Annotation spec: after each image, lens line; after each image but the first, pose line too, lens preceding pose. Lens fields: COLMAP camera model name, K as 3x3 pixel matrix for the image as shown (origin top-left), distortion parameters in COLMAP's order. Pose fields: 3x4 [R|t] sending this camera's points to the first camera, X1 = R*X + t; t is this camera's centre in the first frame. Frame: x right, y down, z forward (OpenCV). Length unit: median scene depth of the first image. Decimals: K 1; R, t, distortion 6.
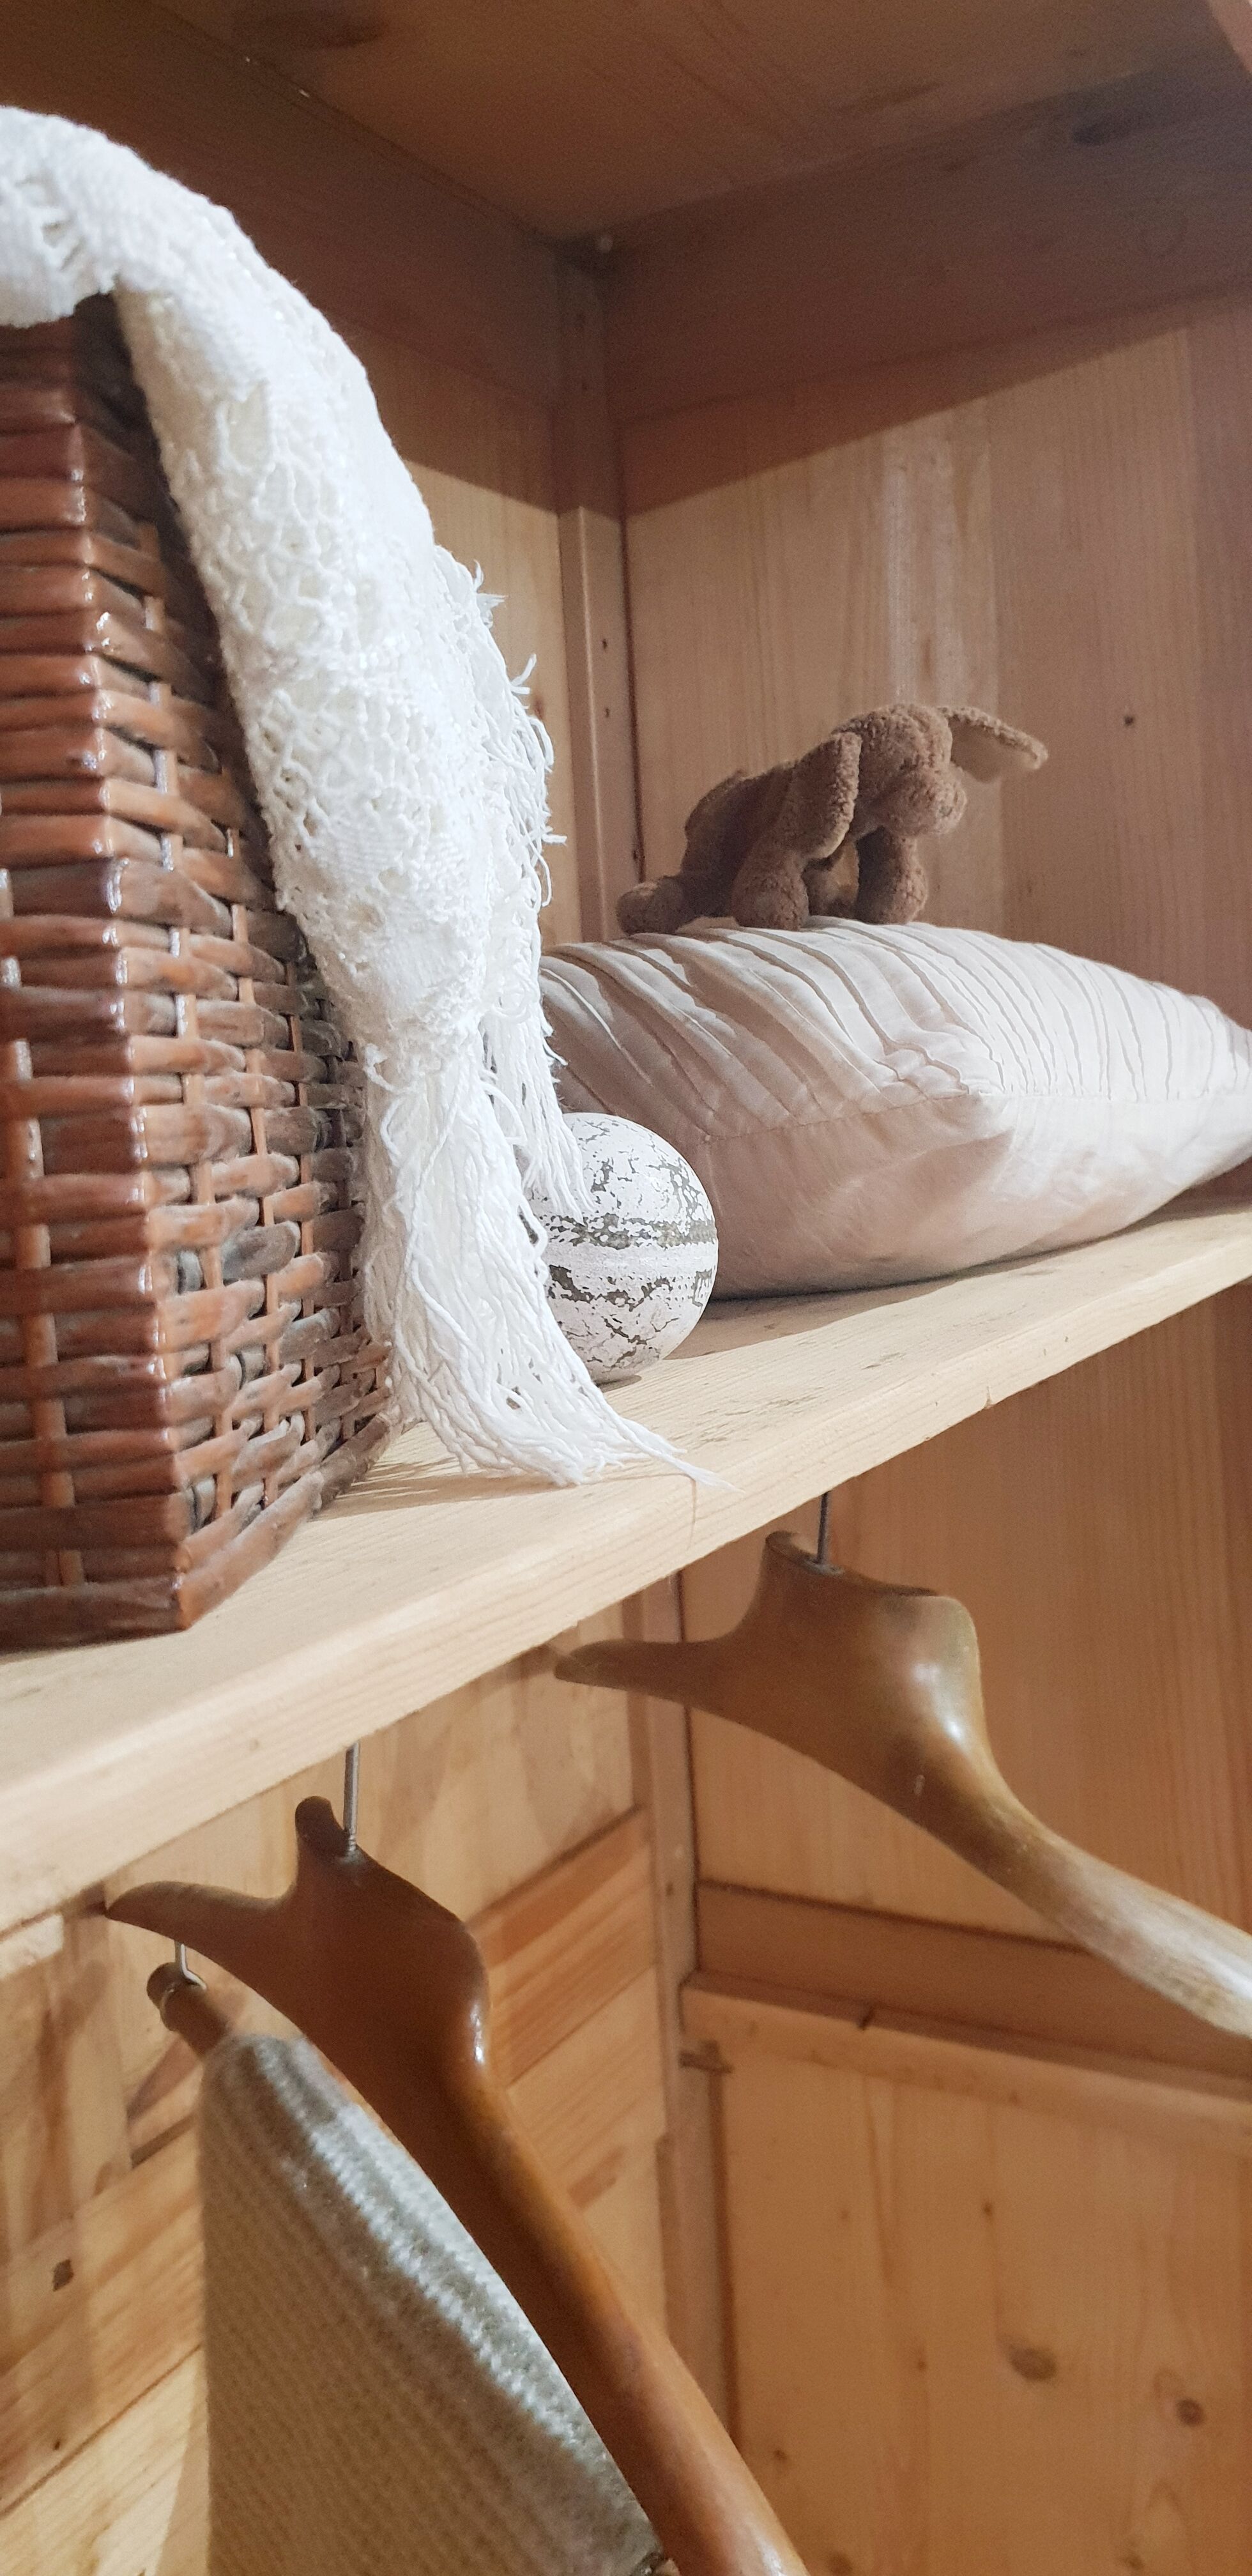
lens RADIAL K [[2018.9, 0, 683.3], [0, 2018.9, 1323.0], [0, 0, 1]] dist [0.041790, -0.059904]
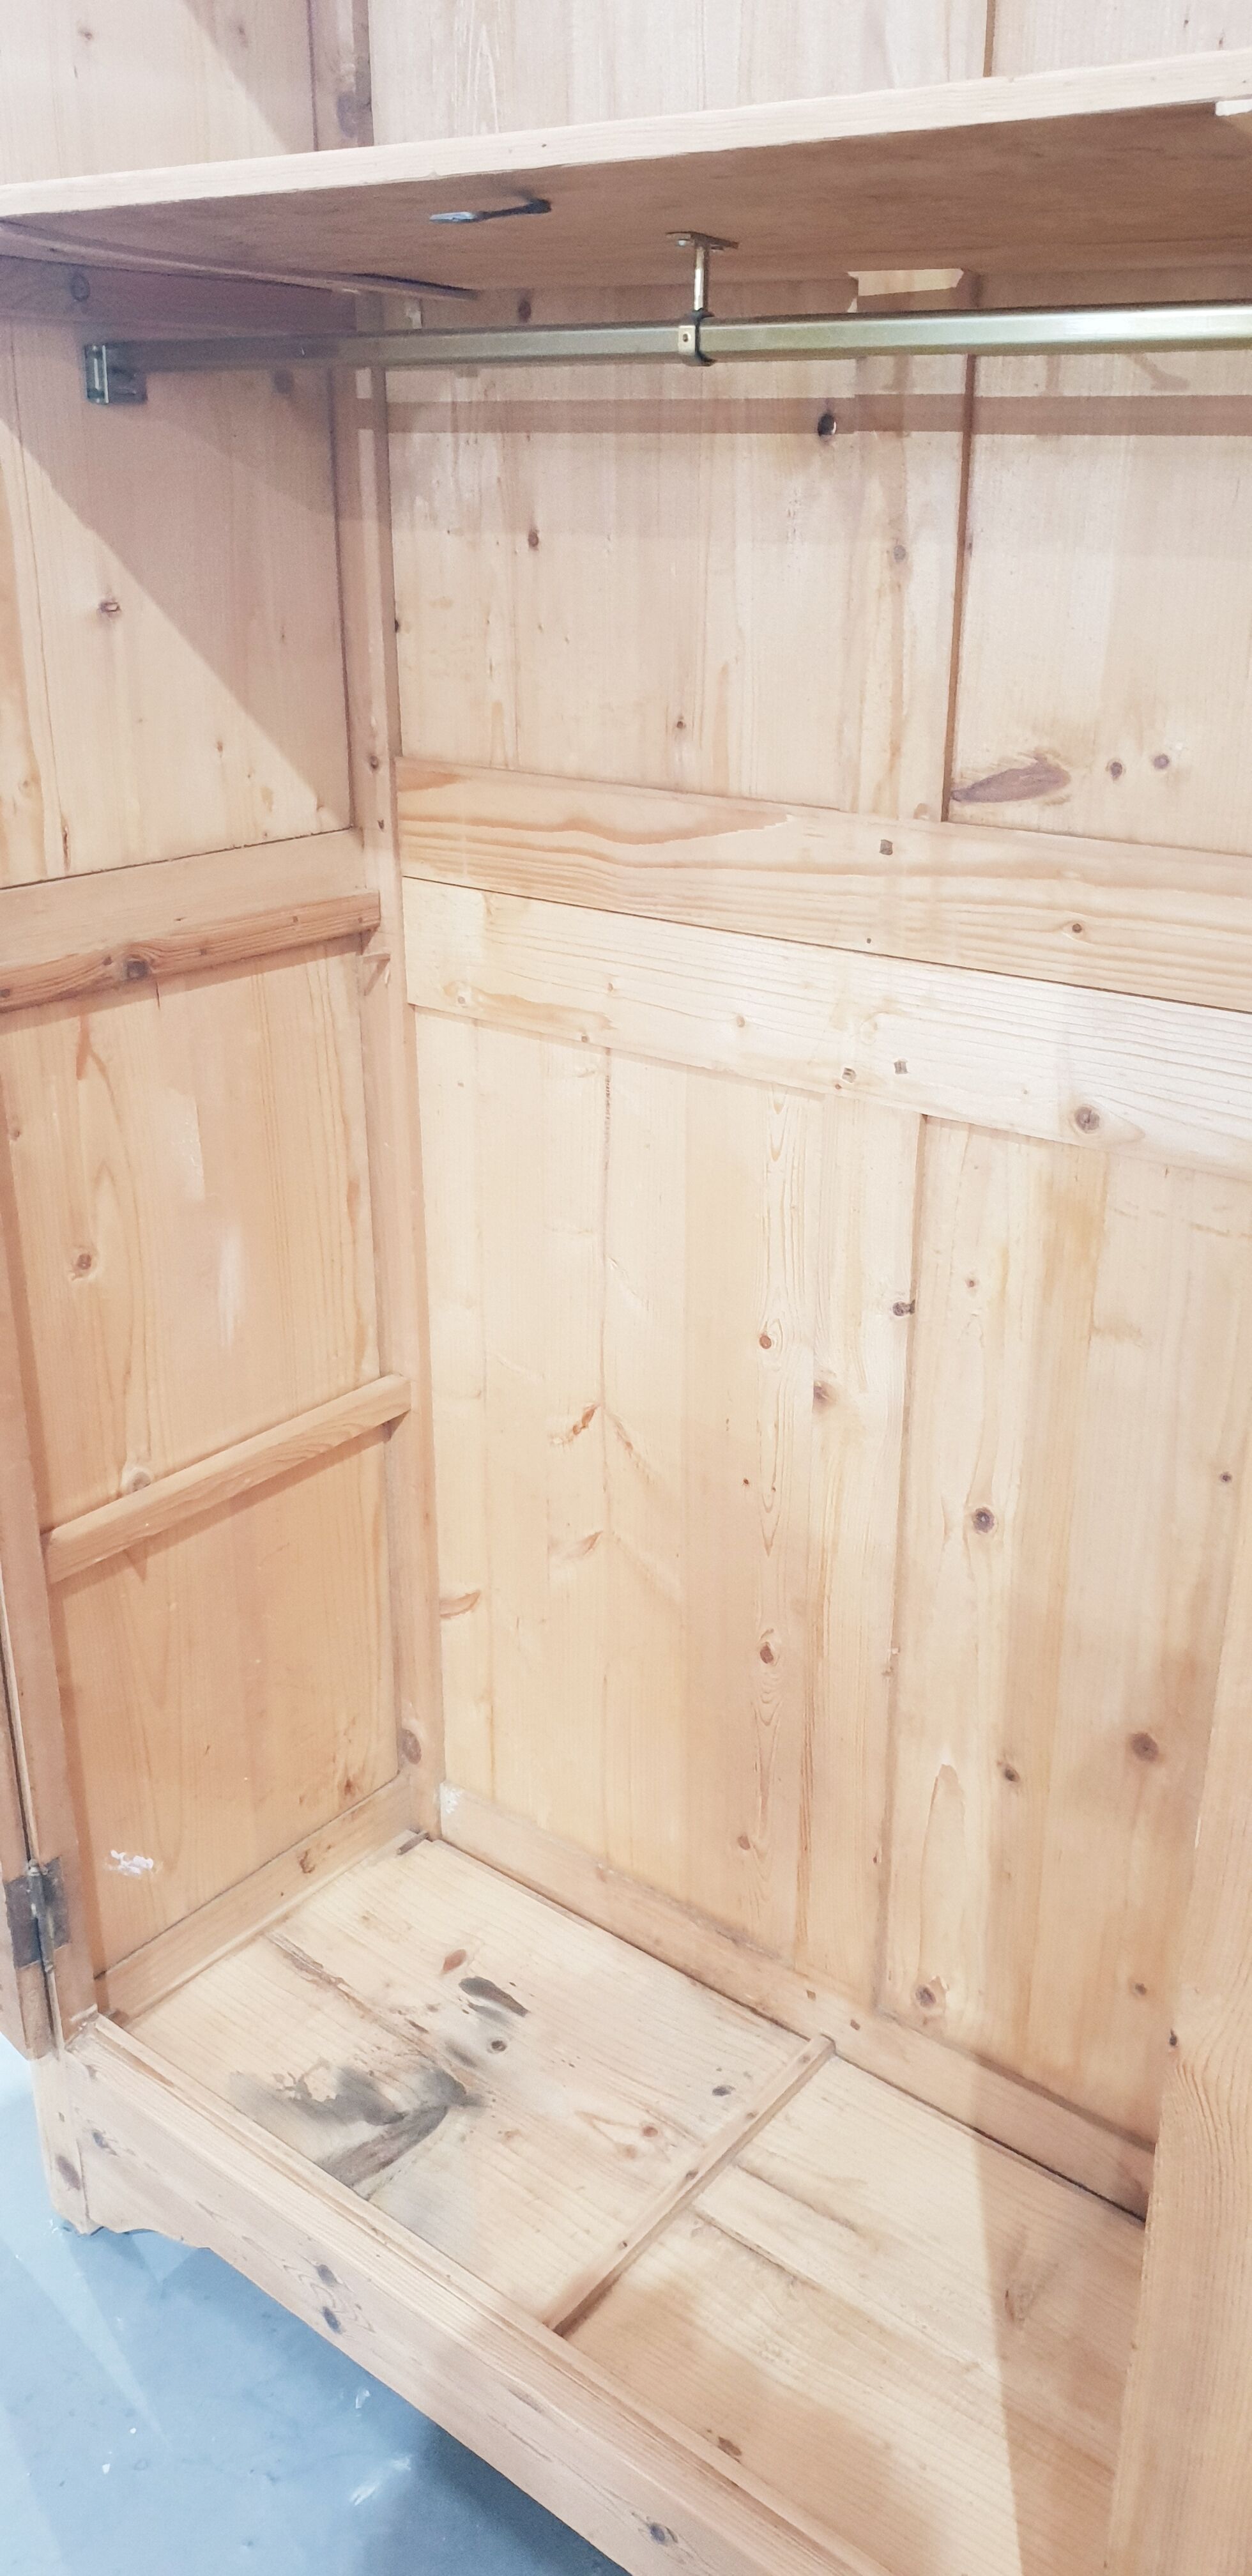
lens RADIAL K [[2018.9, 0, 637.5], [0, 2018.9, 1273.6], [0, 0, 1]] dist [0.041790, -0.059904]
pose [[-0.163628, 0.416742, -0.894177, 1.001994], [-0.123046, 0.890694, 0.437635, 0.045970], [0.978818, 0.181634, -0.094464, 0.724409]]
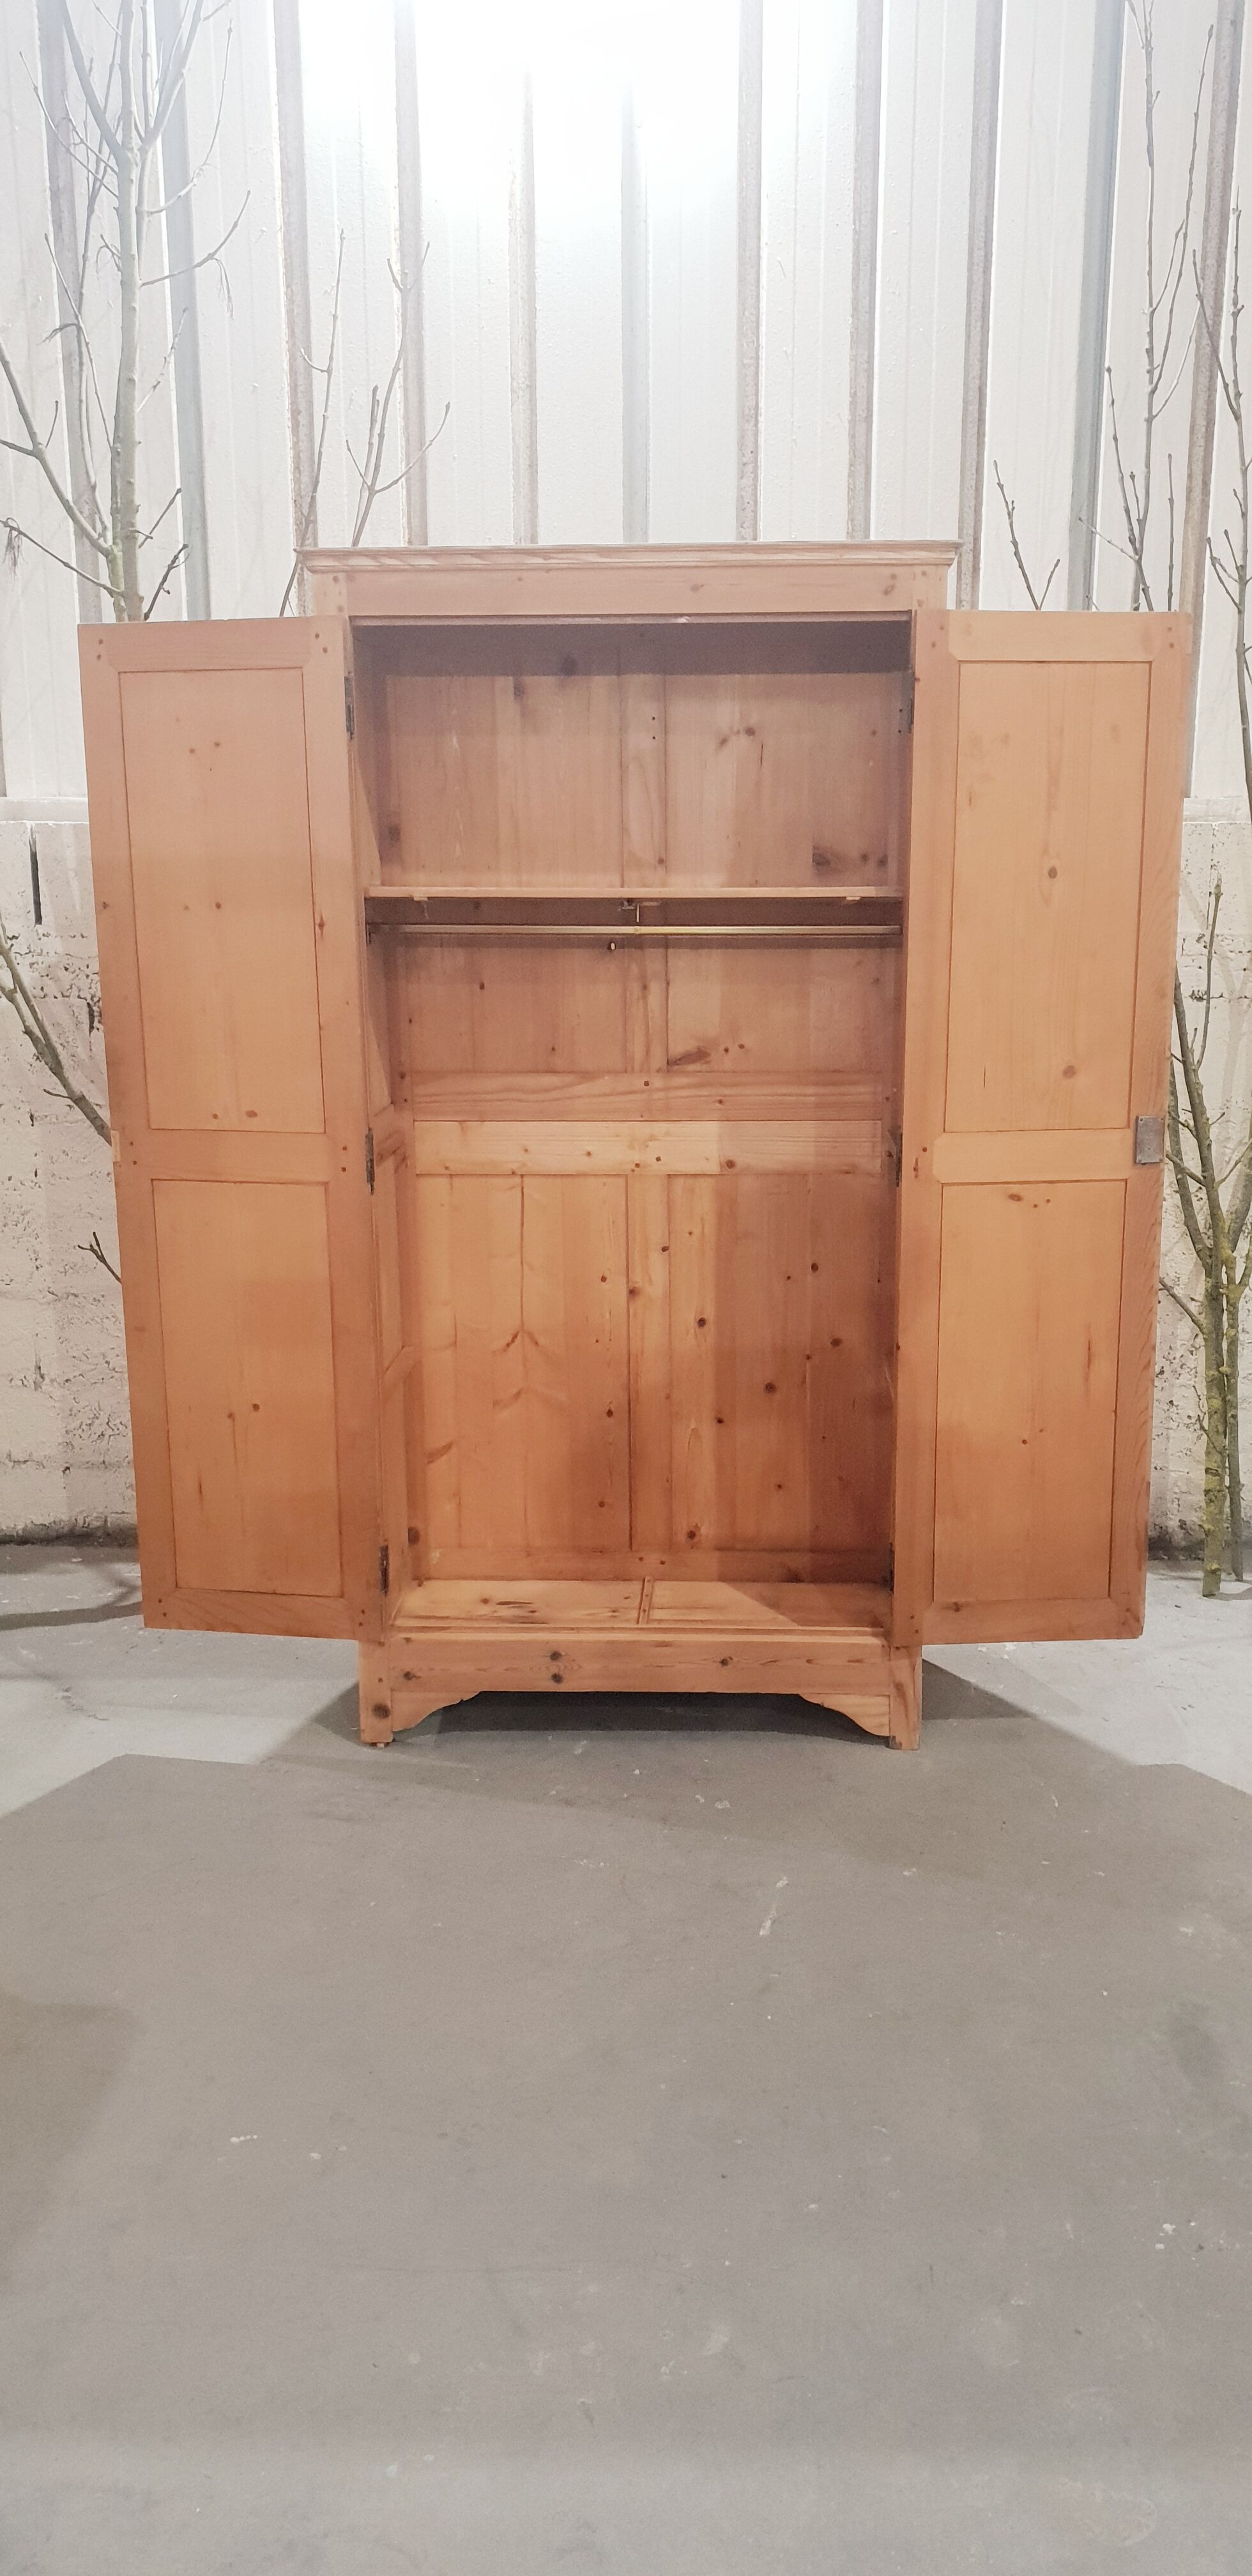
lens RADIAL K [[2018.9, 0, 671.1], [0, 2018.9, 1305.3], [0, 0, 1]] dist [0.041790, -0.059904]
pose [[0.448075, 0.246196, -0.859428, 2.899136], [-0.136225, 0.968910, 0.206536, -0.022367], [0.883556, 0.024532, 0.467682, -0.876932]]
